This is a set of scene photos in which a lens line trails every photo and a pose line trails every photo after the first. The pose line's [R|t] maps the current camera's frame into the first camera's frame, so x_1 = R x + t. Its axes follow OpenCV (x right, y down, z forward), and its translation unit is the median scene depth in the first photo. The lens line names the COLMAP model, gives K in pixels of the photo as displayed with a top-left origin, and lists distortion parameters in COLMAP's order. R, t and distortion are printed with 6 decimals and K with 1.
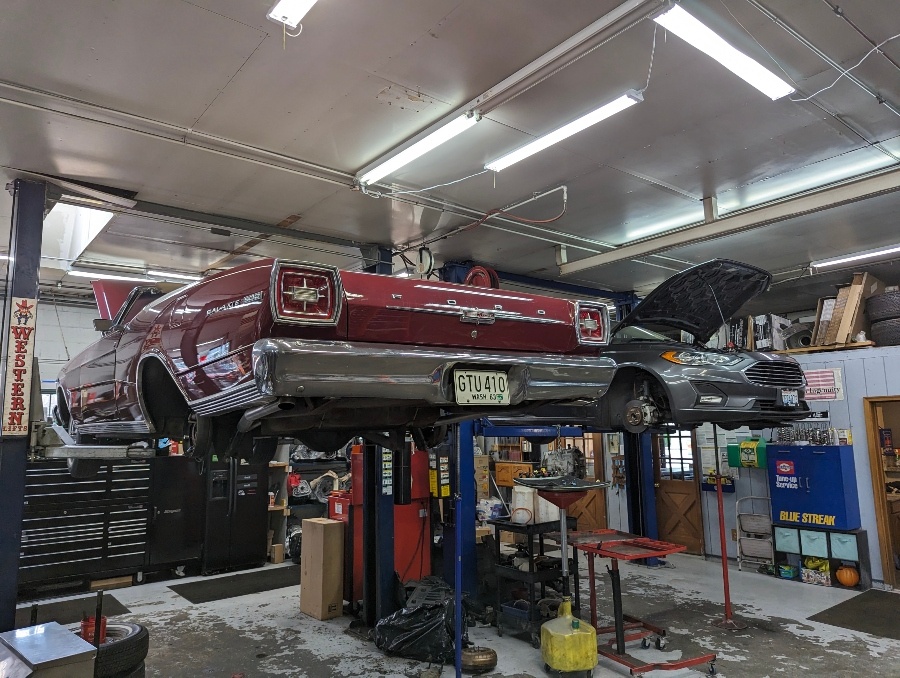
lens RADIAL K [[628.0, 0, 450.0], [0, 628.0, 339.0], [0, 0, 1]] dist [0.074130, -0.078274]
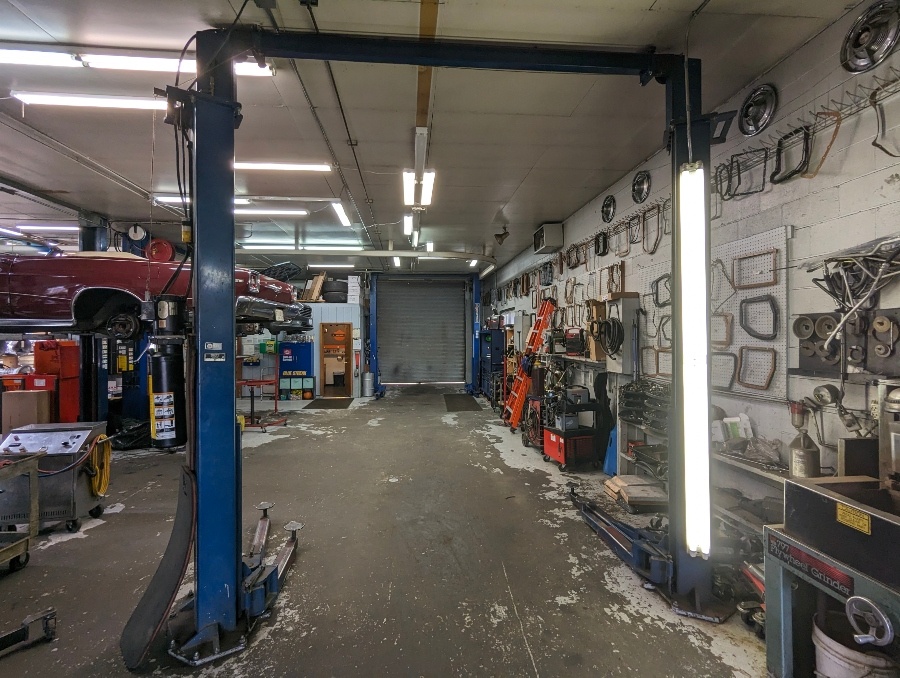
lens RADIAL K [[425.0, 0, 446.2], [0, 425.0, 334.9], [0, 0, 1]] dist [0.001552, -0.000611]
pose [[0.543870, 0.019056, 0.838953, -0.458840], [-0.123369, 0.990695, 0.057474, -0.016162], [-0.830051, -0.134759, 0.541160, -0.289468]]
